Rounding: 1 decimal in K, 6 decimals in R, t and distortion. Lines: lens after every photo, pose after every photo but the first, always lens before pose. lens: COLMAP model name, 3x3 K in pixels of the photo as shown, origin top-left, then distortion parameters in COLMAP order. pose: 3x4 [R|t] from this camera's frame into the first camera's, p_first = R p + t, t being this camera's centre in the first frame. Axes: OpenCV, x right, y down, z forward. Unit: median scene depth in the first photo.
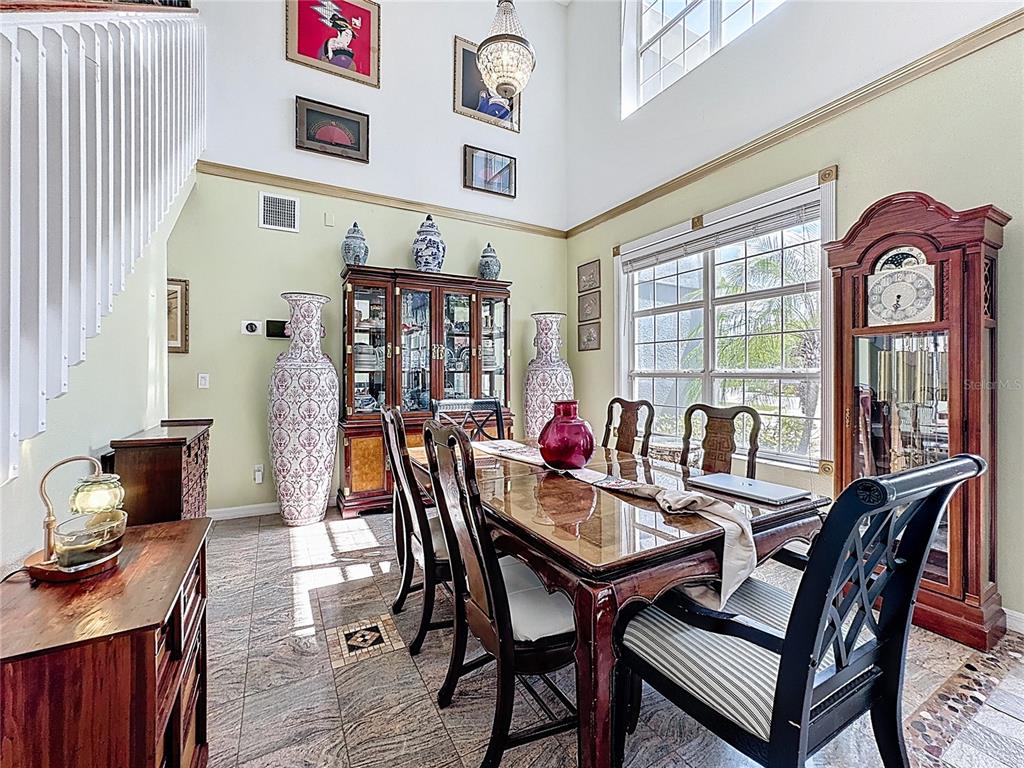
lens RADIAL K [[416.8, 0, 512.0], [0, 416.8, 381.0], [0, 0, 1]] dist [-0.032946, 0.012079]
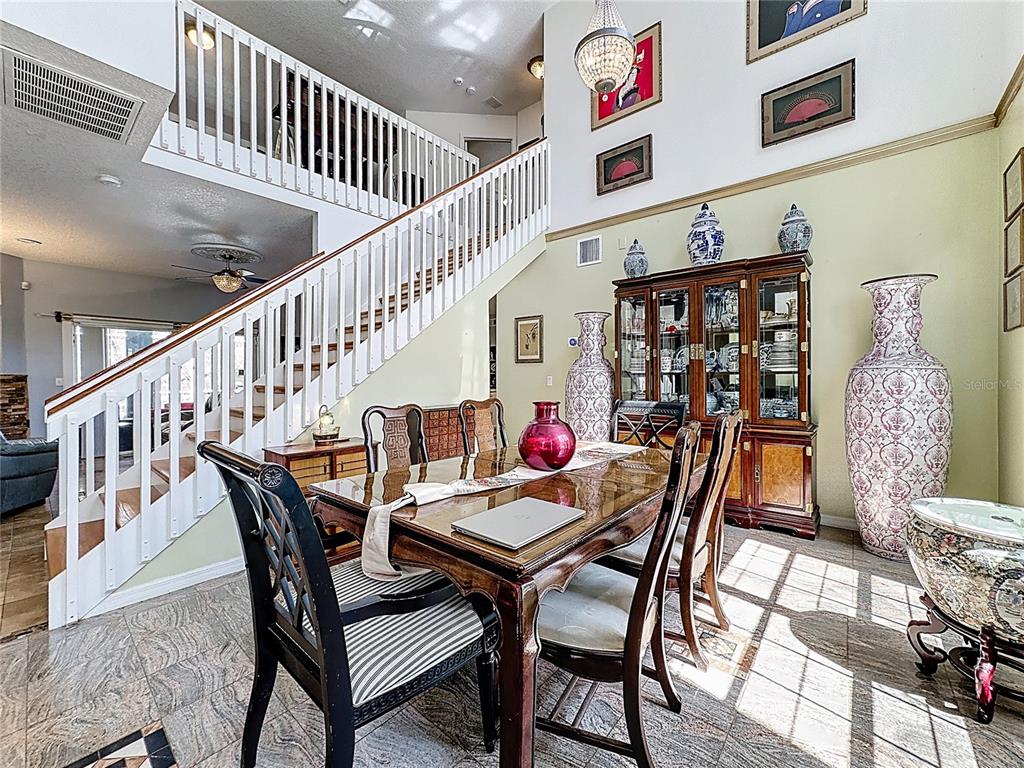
lens RADIAL K [[413.9, 0, 512.0], [0, 413.9, 384.0], [0, 0, 1]] dist [-0.037530, 0.012046]
pose [[0.370673, 0.012995, -0.928673, 0.495360], [-0.014074, 0.999866, 0.008373, -0.000223], [0.928657, 0.009966, 0.370806, 0.270049]]
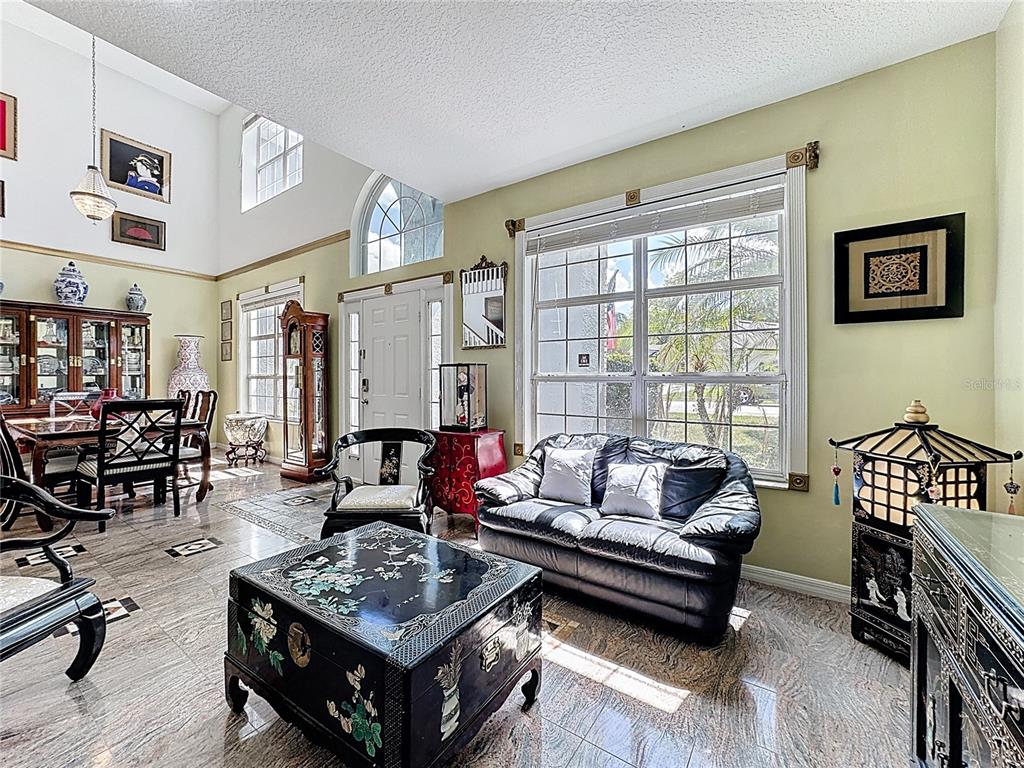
lens RADIAL K [[417.2, 0, 512.0], [0, 417.2, 384.0], [0, 0, 1]] dist [-0.031618, 0.011744]
pose [[0.898938, -0.008913, 0.437985, 0.526022], [0.012820, 0.999900, -0.005964, 0.033949], [-0.437888, 0.010976, 0.898962, -0.871599]]
